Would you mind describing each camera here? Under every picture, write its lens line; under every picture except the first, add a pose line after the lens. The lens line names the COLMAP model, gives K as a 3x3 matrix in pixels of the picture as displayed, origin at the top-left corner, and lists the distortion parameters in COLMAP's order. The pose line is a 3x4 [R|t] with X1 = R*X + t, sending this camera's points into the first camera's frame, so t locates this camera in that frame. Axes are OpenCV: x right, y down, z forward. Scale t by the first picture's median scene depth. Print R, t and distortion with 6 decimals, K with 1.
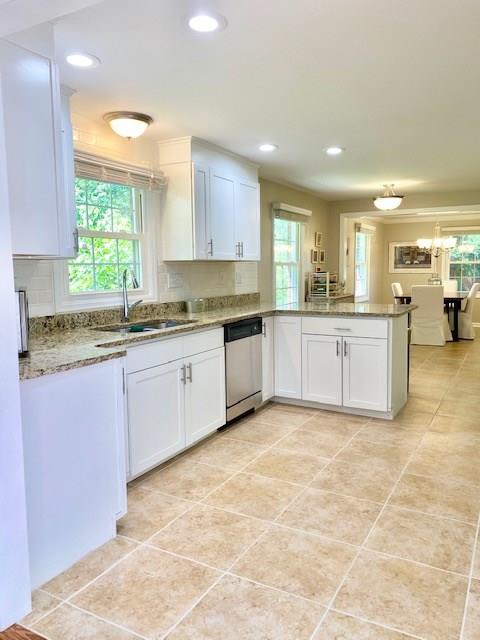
lens RADIAL K [[488.5, 0, 233.8], [0, 488.5, 320.5], [0, 0, 1]] dist [0.003357, -0.026054]
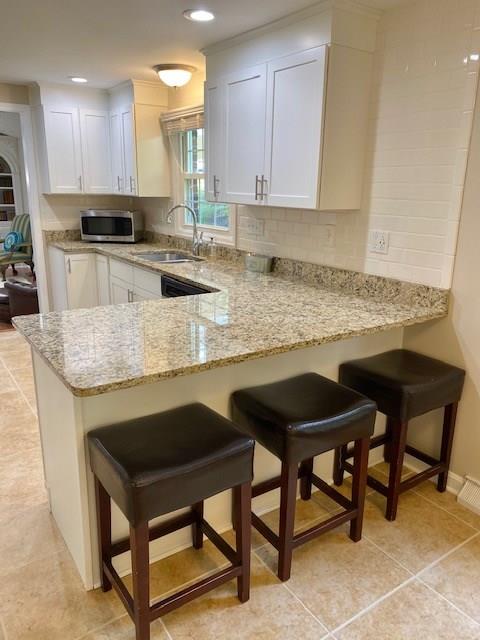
lens RADIAL K [[488.5, 0, 239.0], [0, 488.5, 318.8], [0, 0, 1]] dist [0.003357, -0.026054]
pose [[-0.432066, 0.243352, -0.868389, 0.408897], [-0.102946, 0.943303, 0.315566, -0.121866], [0.895947, 0.225743, -0.382517, 0.840438]]
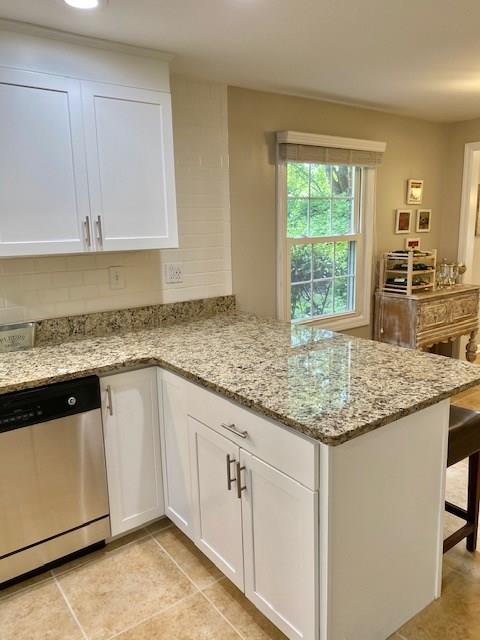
lens RADIAL K [[488.5, 0, 244.1], [0, 488.5, 315.8], [0, 0, 1]] dist [0.003357, -0.026054]
pose [[0.918539, 0.069608, -0.389154, 0.240283], [-0.031095, 0.994048, 0.104411, -0.077607], [0.394105, -0.083804, 0.915236, 0.396530]]
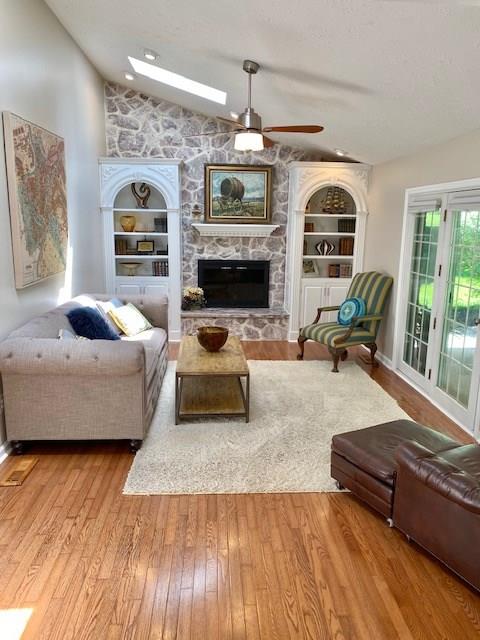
lens RADIAL K [[488.5, 0, 240.6], [0, 488.5, 320.7], [0, 0, 1]] dist [0.003357, -0.026054]
pose [[-0.836478, 0.108007, -0.537251, 0.349964], [-0.066478, 0.953145, 0.295120, -0.112484], [0.543953, 0.282577, -0.790105, 0.733122]]
